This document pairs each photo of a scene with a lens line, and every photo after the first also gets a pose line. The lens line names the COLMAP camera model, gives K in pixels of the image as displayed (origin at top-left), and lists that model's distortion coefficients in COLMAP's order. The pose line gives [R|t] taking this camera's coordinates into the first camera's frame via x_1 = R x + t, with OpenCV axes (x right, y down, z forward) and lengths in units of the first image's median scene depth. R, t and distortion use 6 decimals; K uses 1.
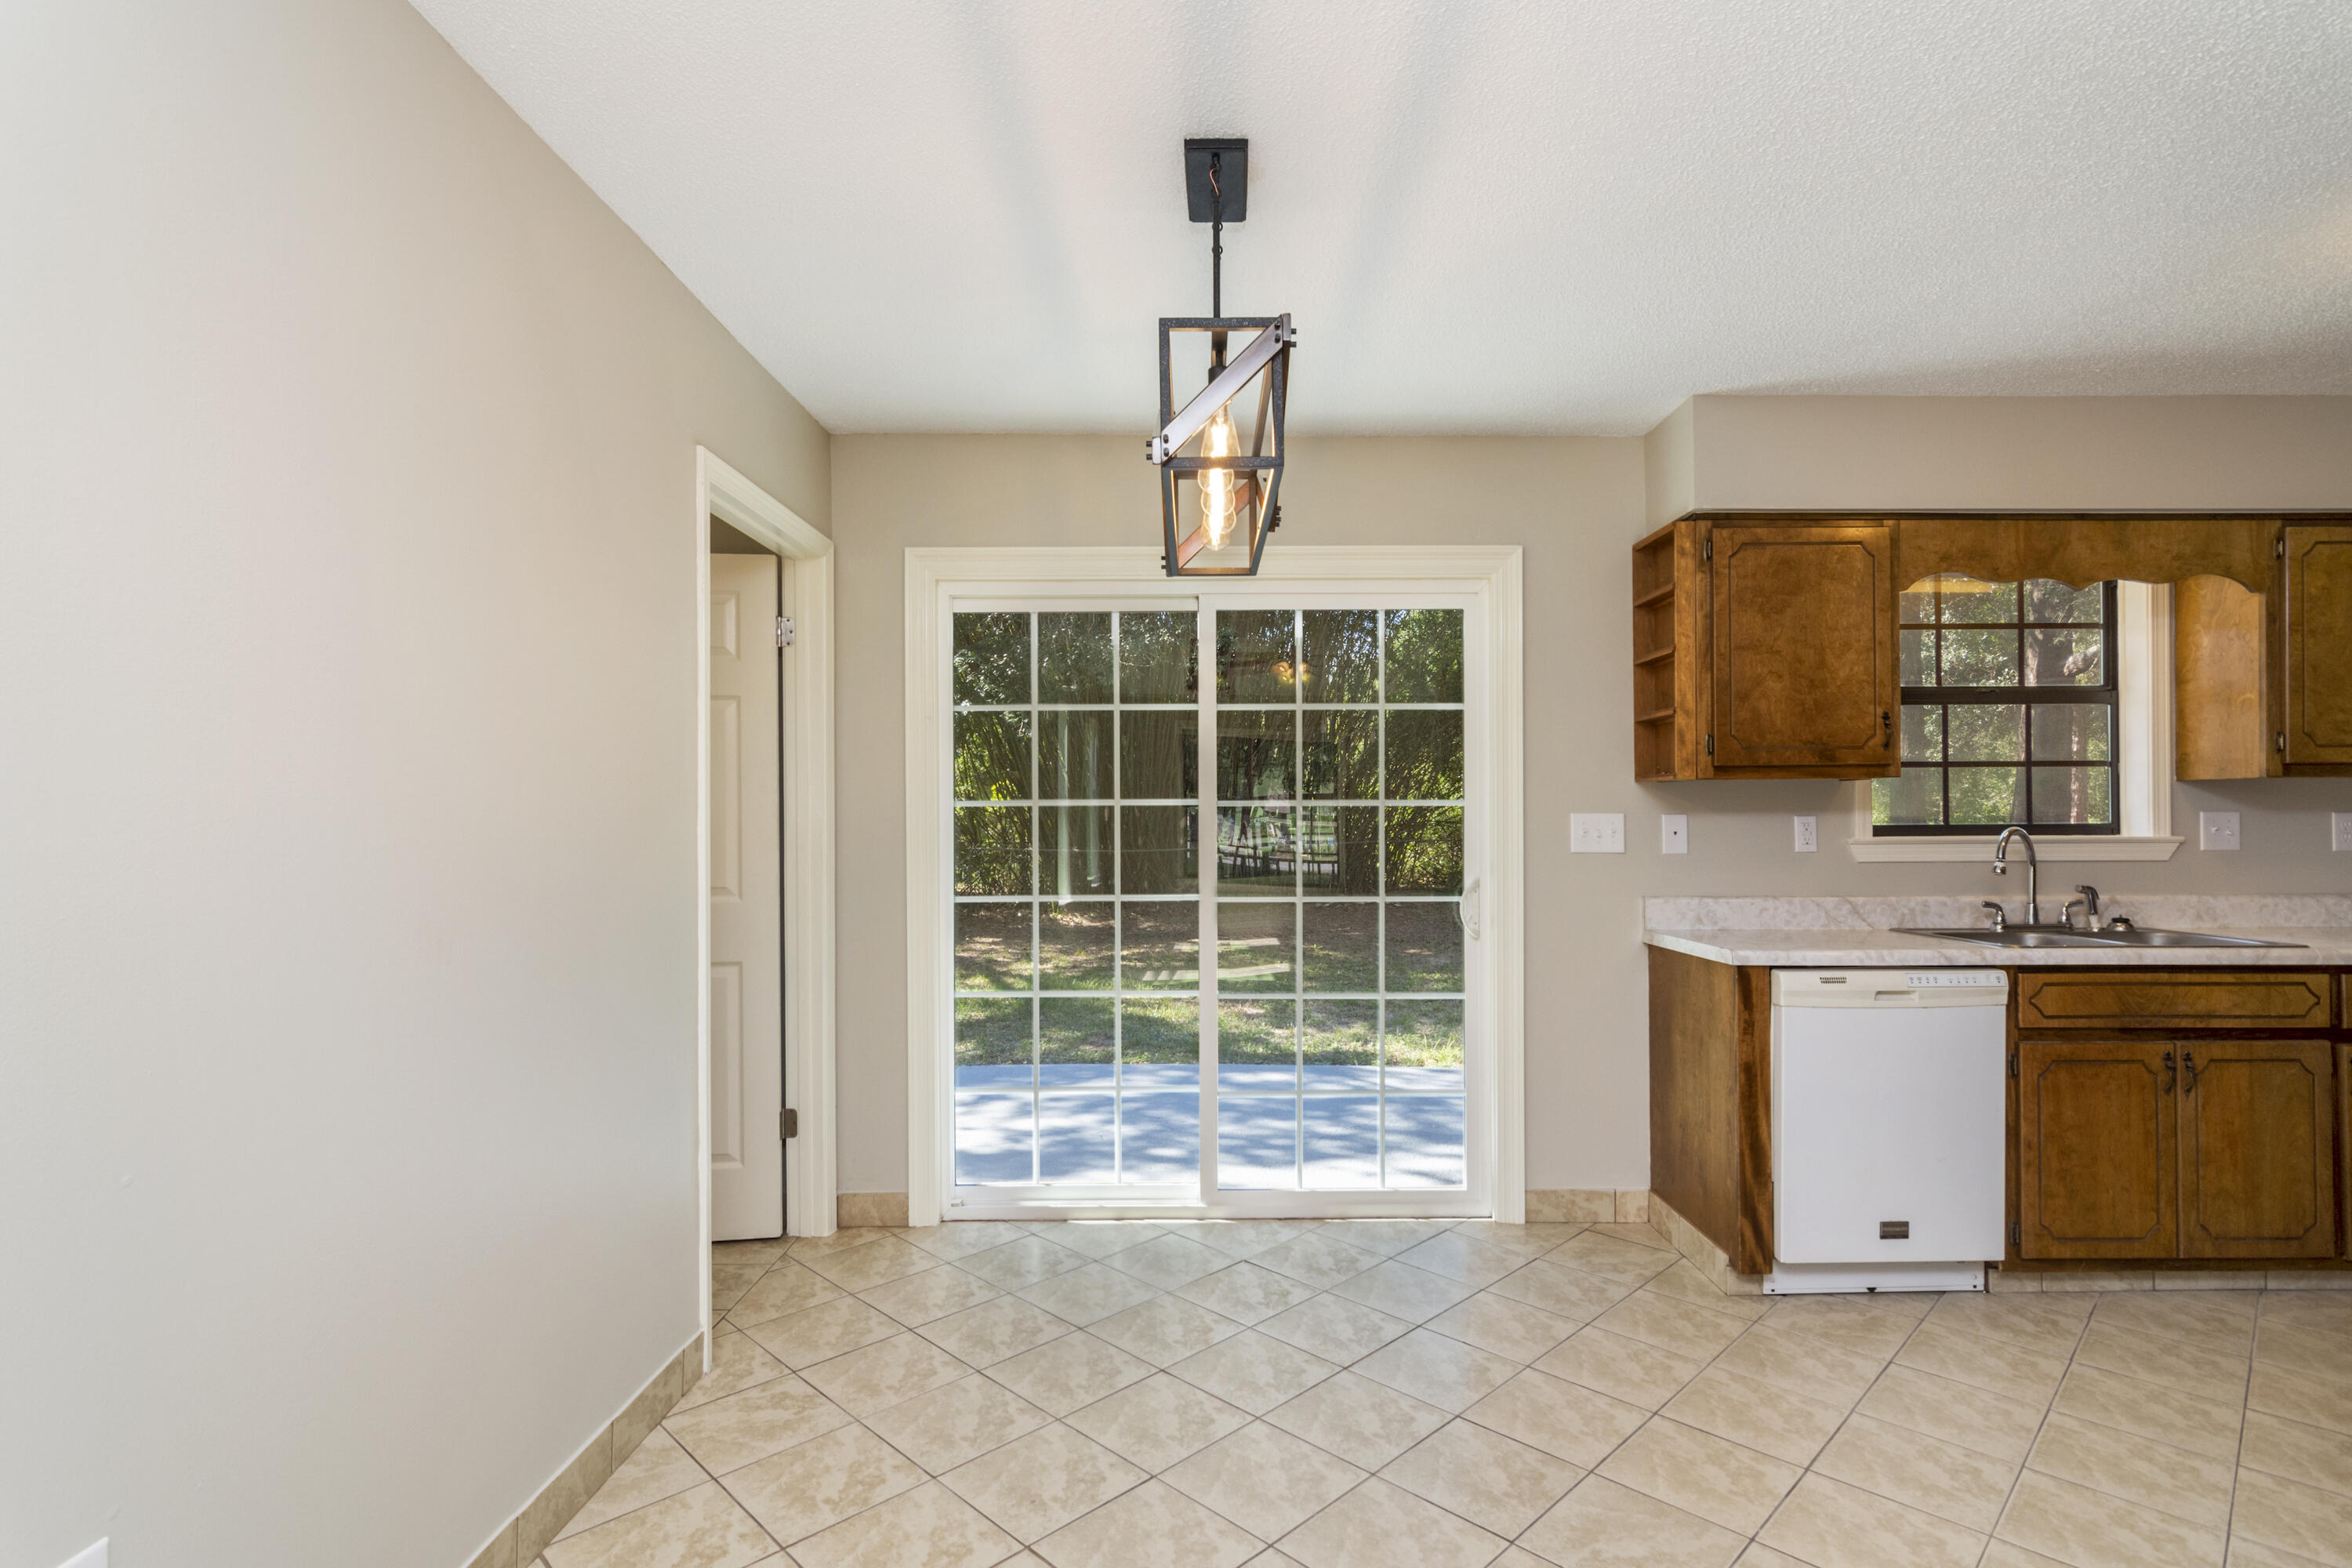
lens RADIAL K [[1151.5, 0, 1243.9], [0, 1151.5, 816.3], [0, 0, 1]] dist [-0.014906, 0.007257]
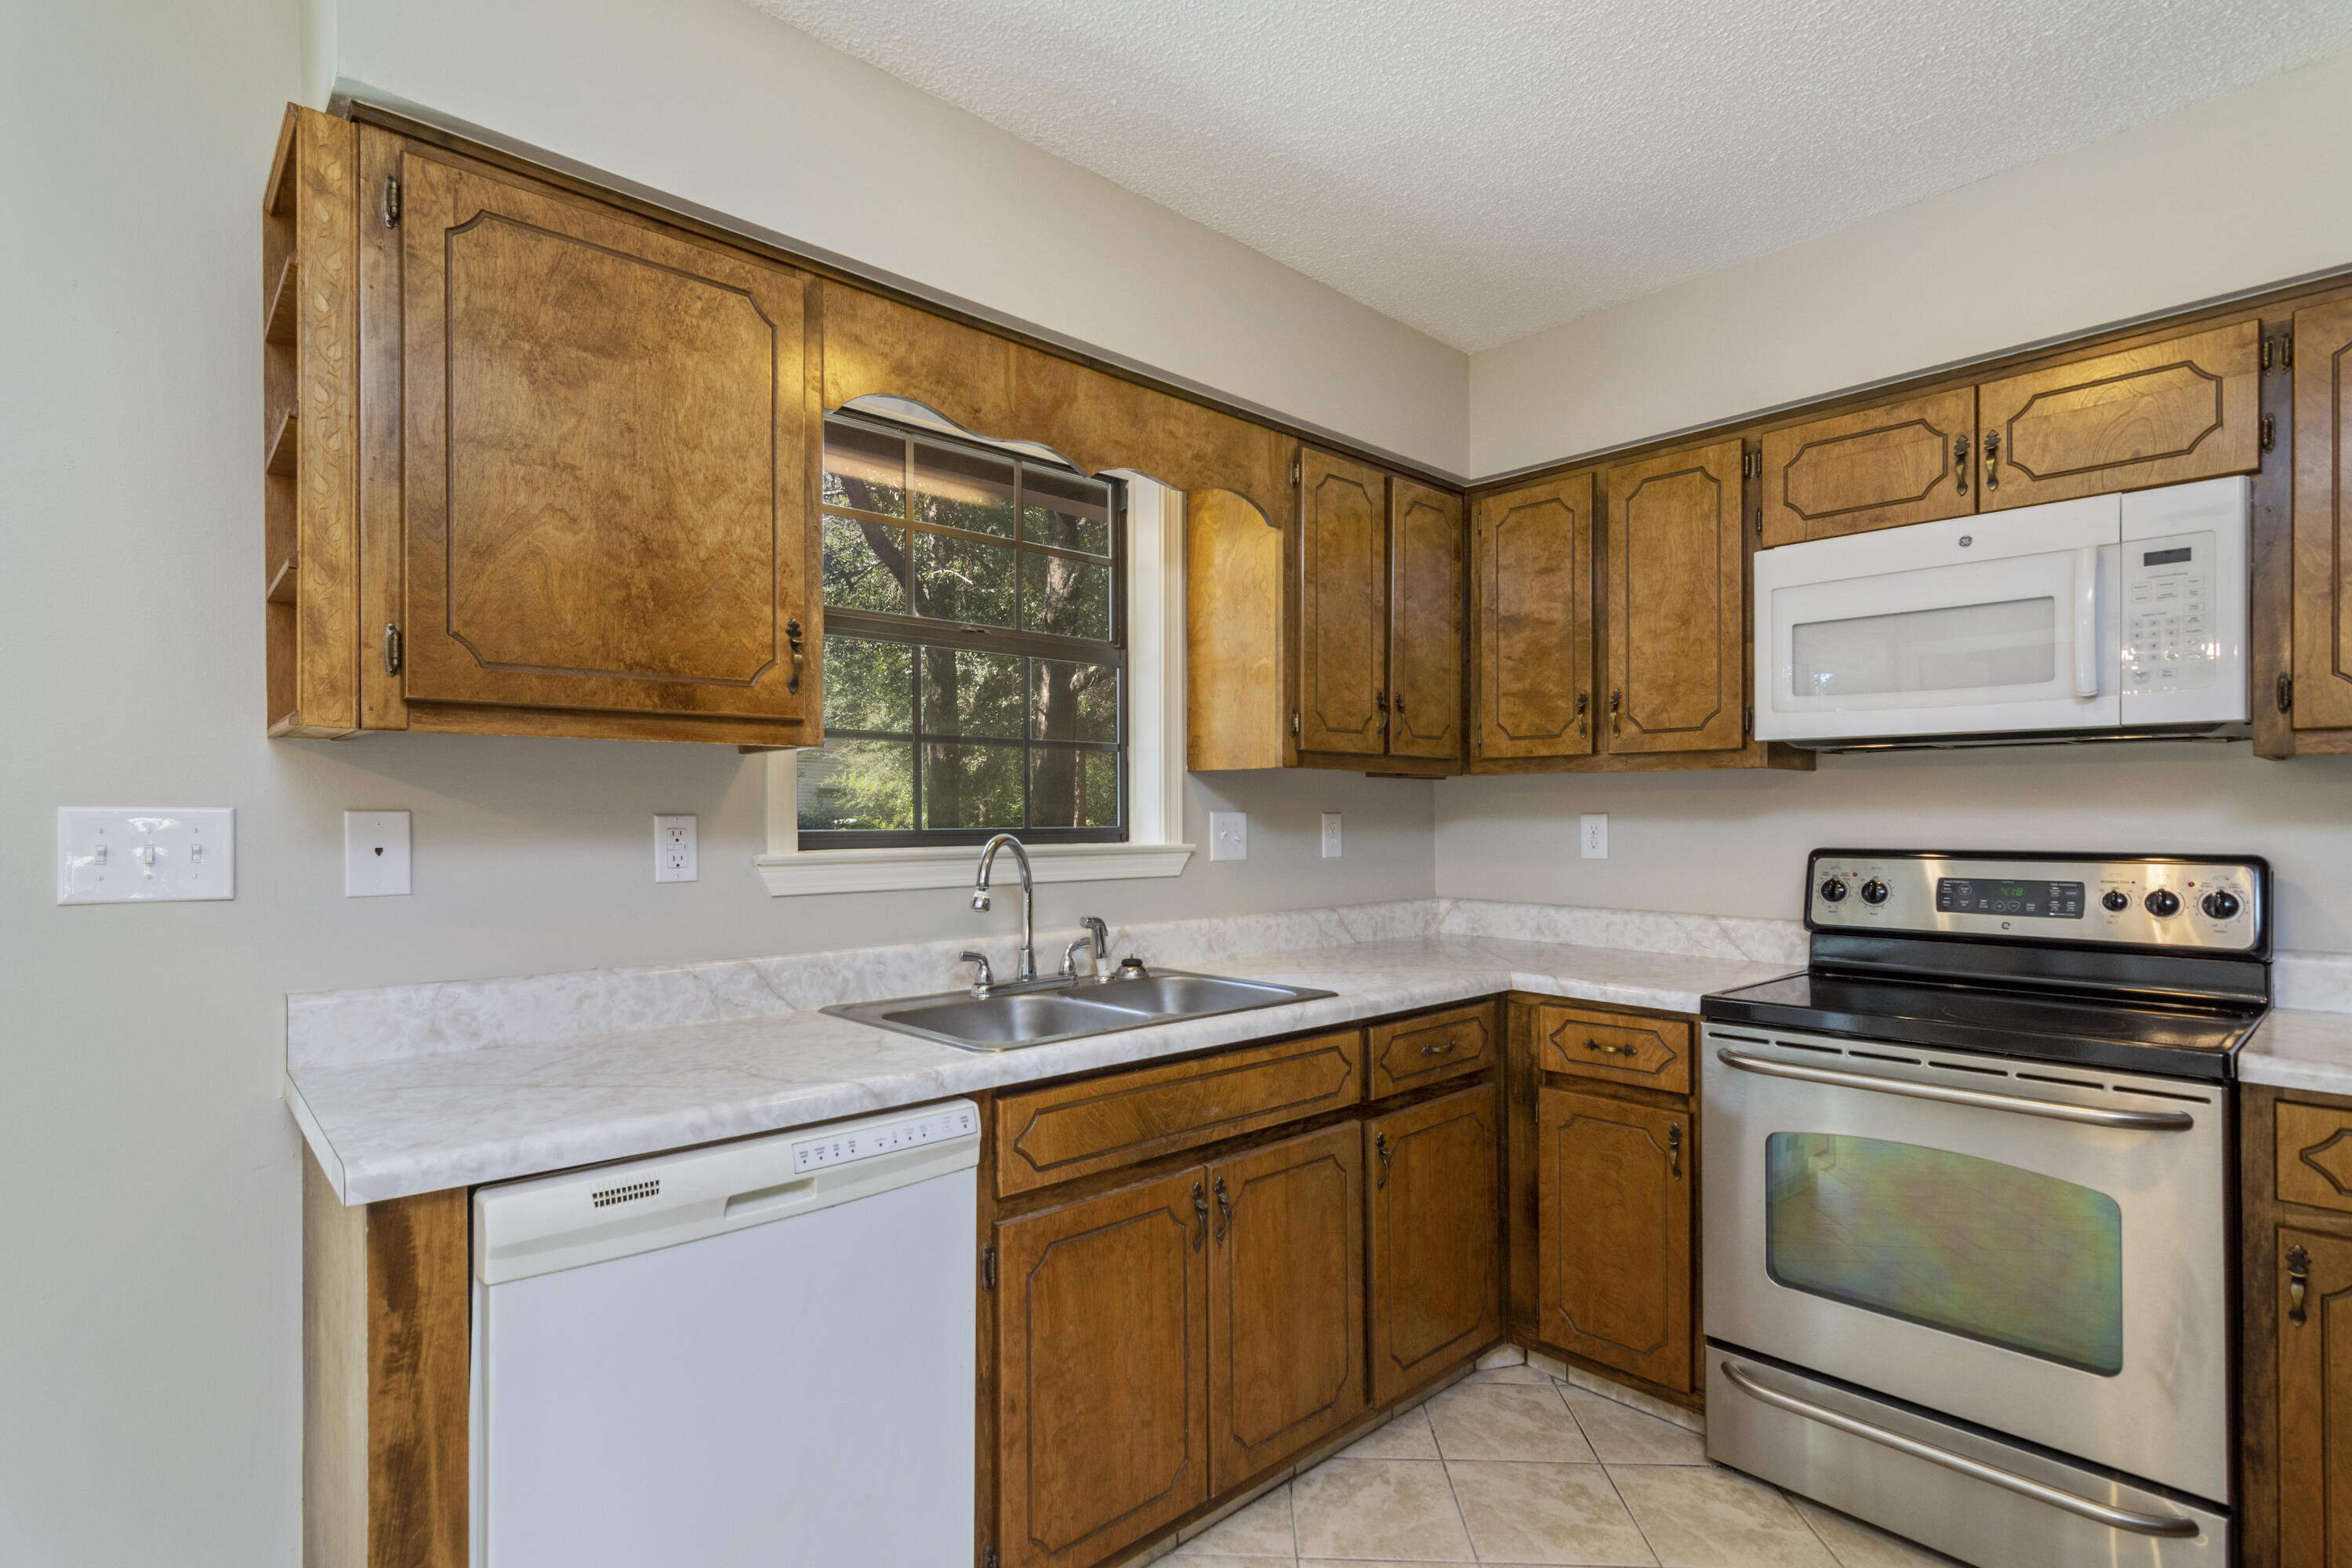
lens RADIAL K [[1136.9, 0, 1178.8], [0, 1136.9, 811.1], [0, 0, 1]] dist [-0.000867, 0.000975]
pose [[0.753296, 0.006548, 0.657649, 0.346487], [-0.003245, 0.999975, -0.006240, 0.000369], [-0.657674, 0.002566, 0.753298, 0.481133]]
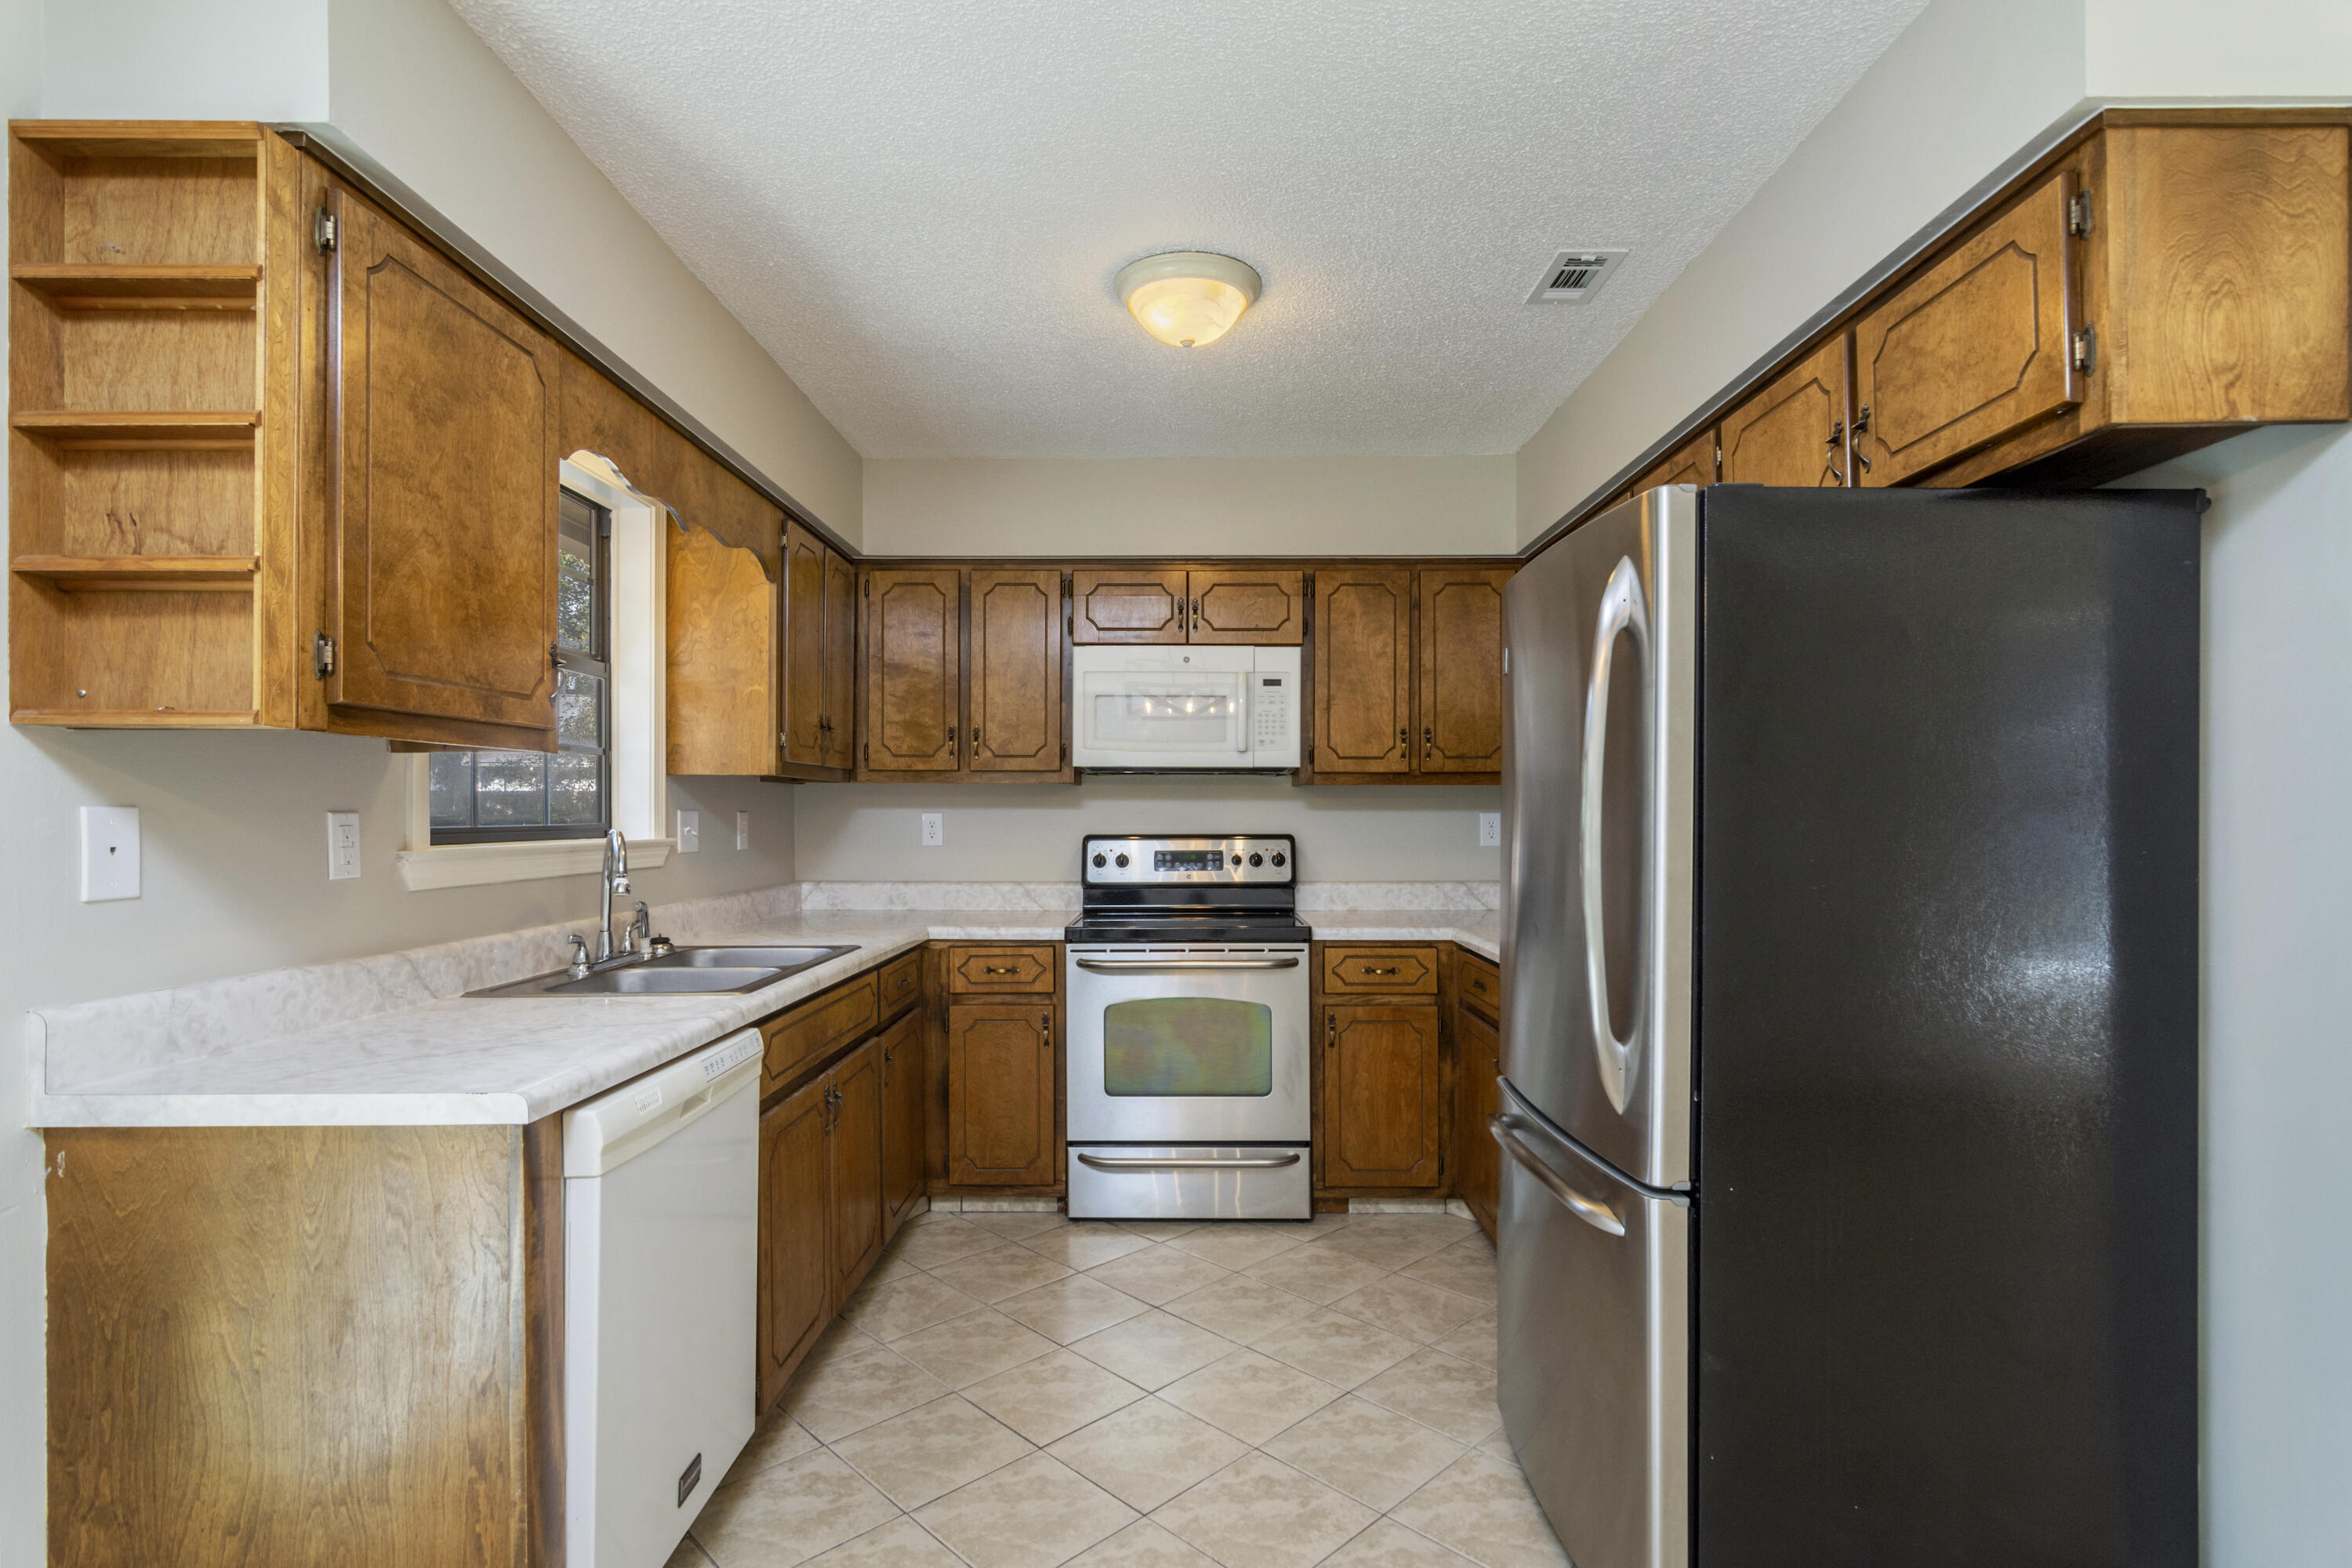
lens RADIAL K [[1112.2, 0, 1181.8], [0, 1112.2, 806.1], [0, 0, 1]] dist [0.000087, 0.000041]
pose [[0.038270, 0.012073, 0.999194, -0.024936], [-0.000946, 0.999927, -0.012046, 0.003049], [-0.999267, -0.000484, 0.038279, 0.639913]]
